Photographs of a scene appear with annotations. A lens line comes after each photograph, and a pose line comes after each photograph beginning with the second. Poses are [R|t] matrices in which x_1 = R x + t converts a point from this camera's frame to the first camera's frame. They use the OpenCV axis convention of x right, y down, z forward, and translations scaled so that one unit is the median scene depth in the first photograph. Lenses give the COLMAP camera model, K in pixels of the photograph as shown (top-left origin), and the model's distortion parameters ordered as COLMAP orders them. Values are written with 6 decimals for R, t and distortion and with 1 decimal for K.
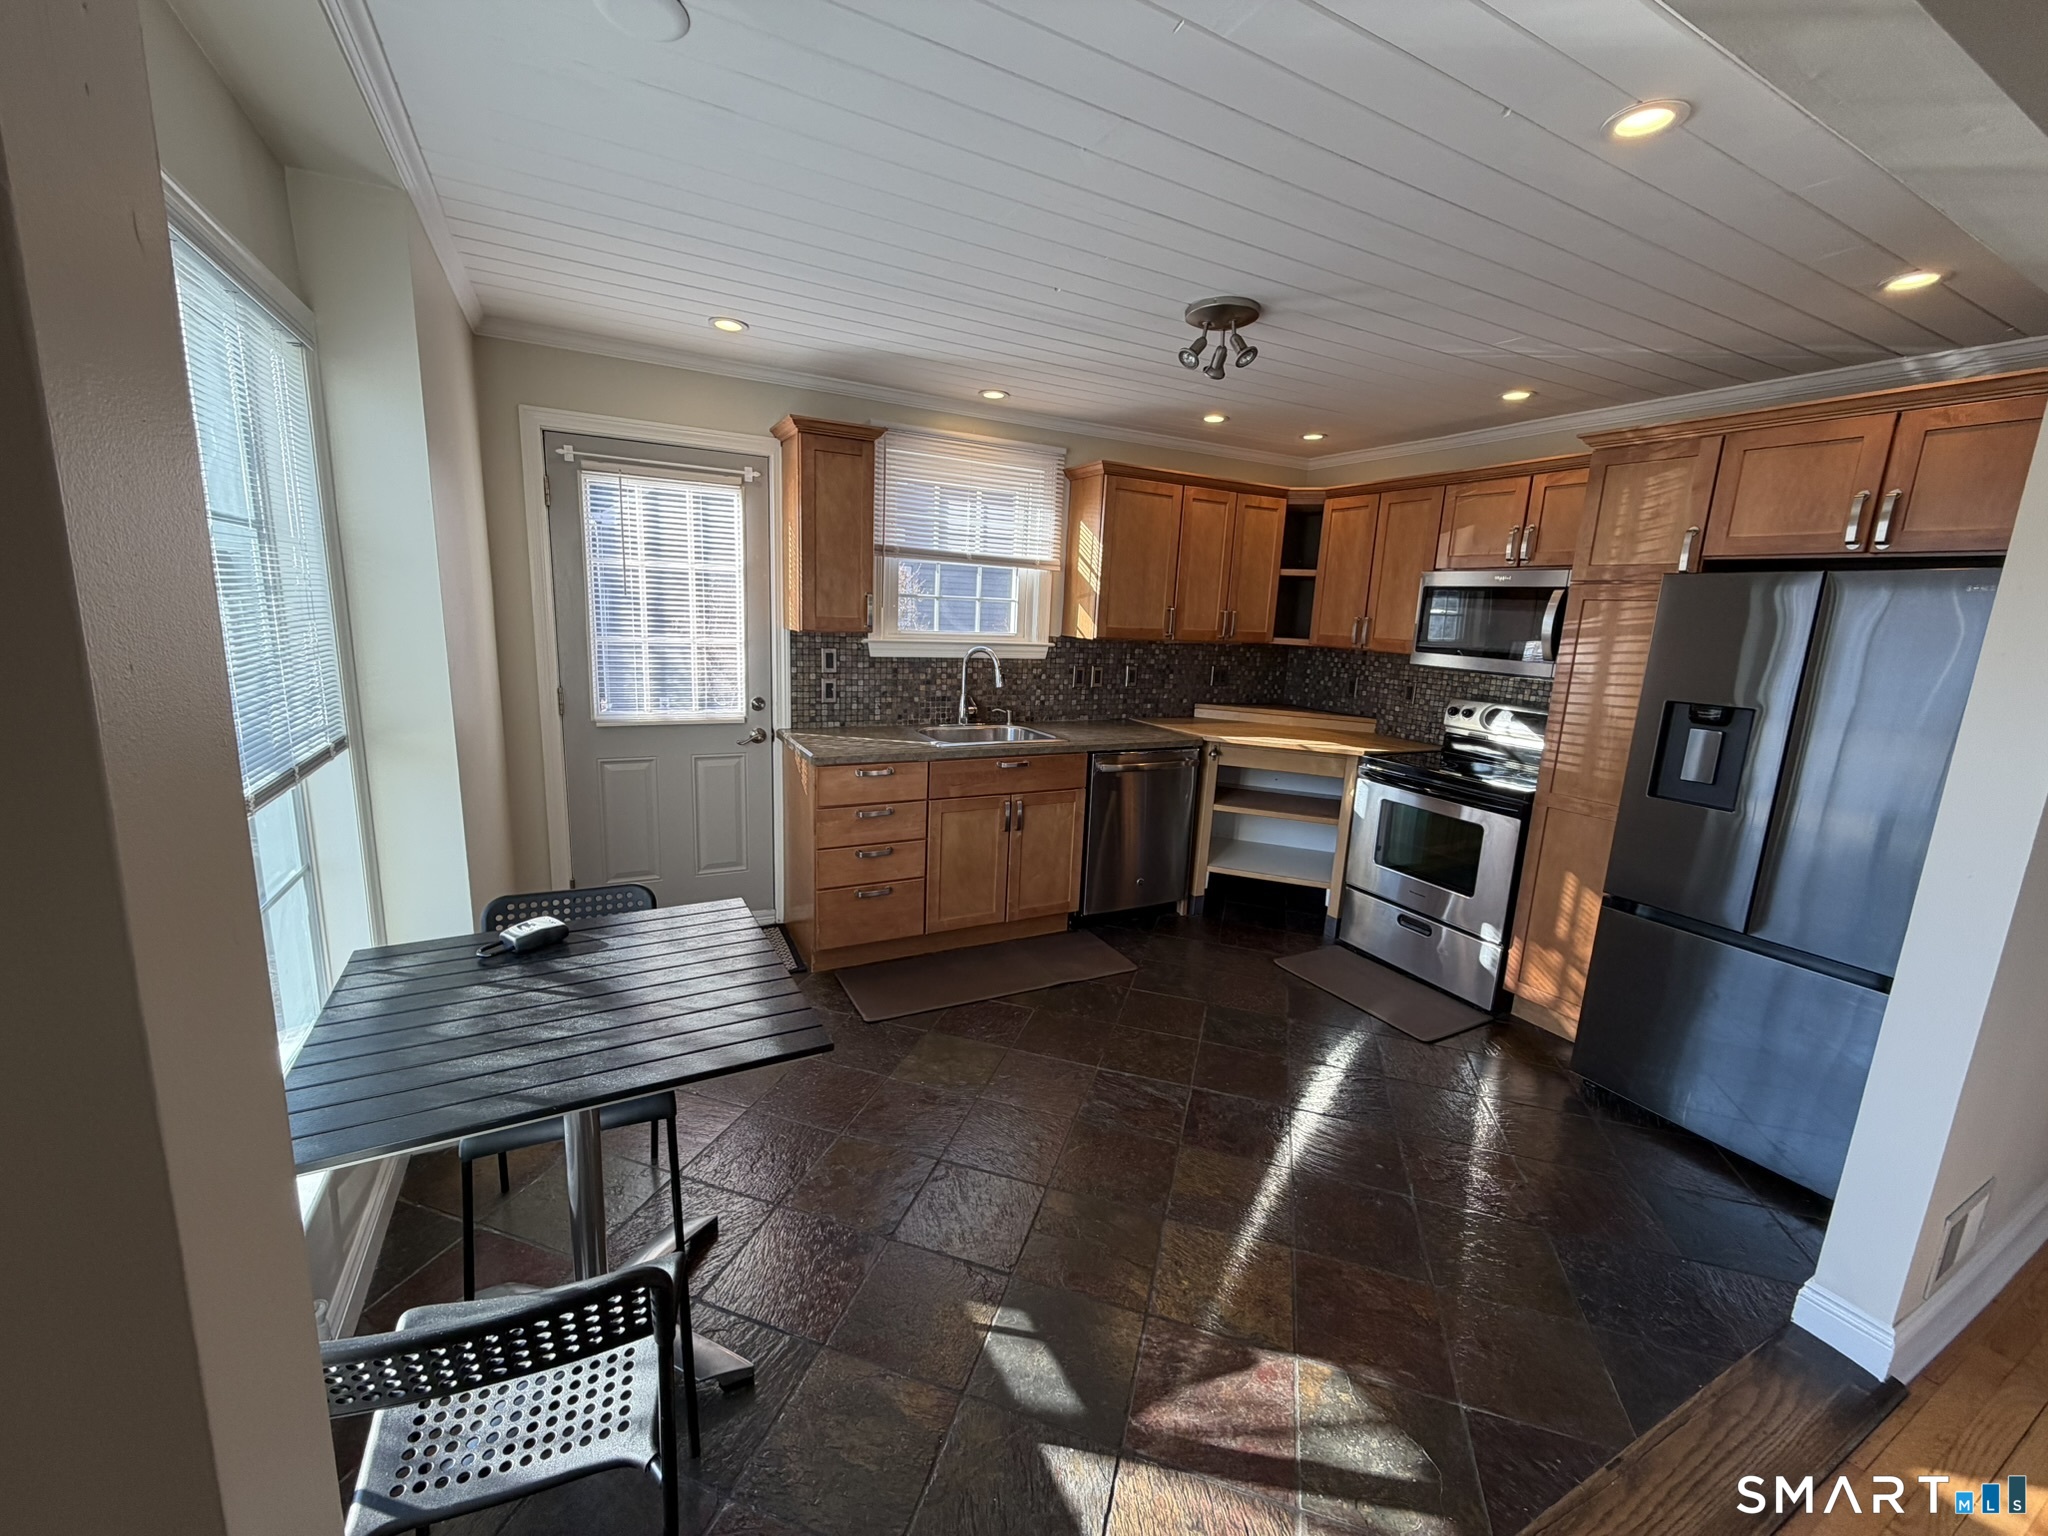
lens RADIAL K [[807.9, 0, 1011.5], [0, 807.9, 775.2], [0, 0, 1]] dist [-0.000250, 0.000021]
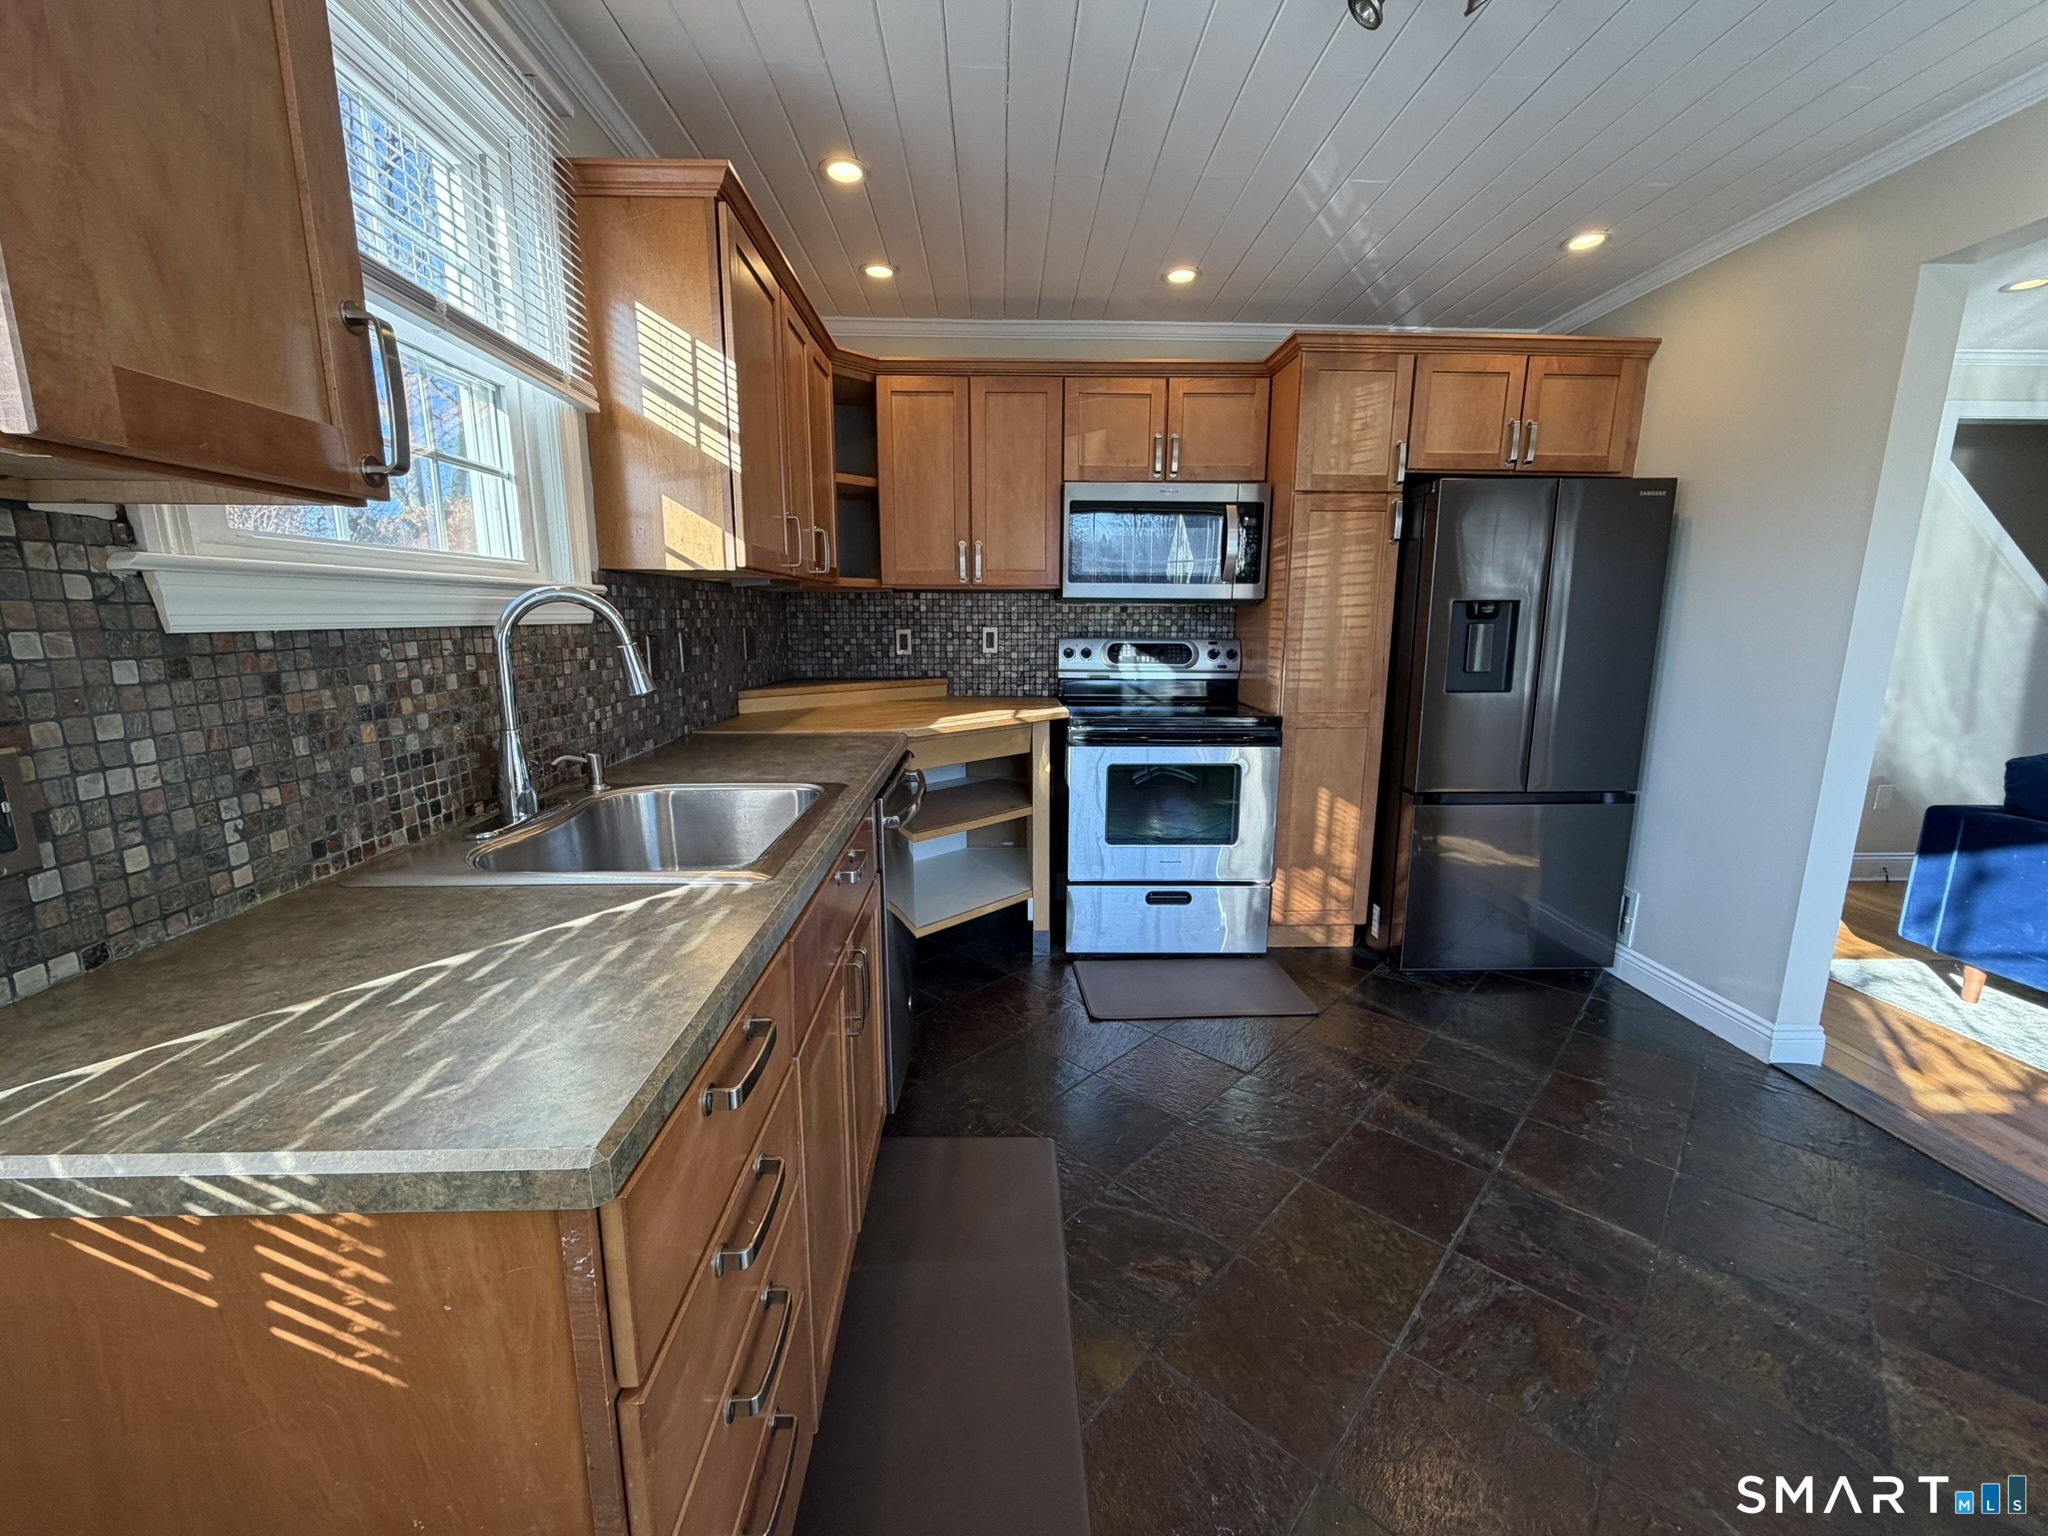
lens RADIAL K [[818.0, 0, 1014.5], [0, 818.0, 767.8], [0, 0, 1]] dist [-0.000447, -0.000045]
pose [[0.432133, -0.209996, 0.877019, -0.292899], [0.202247, 0.970305, 0.132679, -0.094106], [-0.878839, 0.120039, 0.461772, 0.705597]]
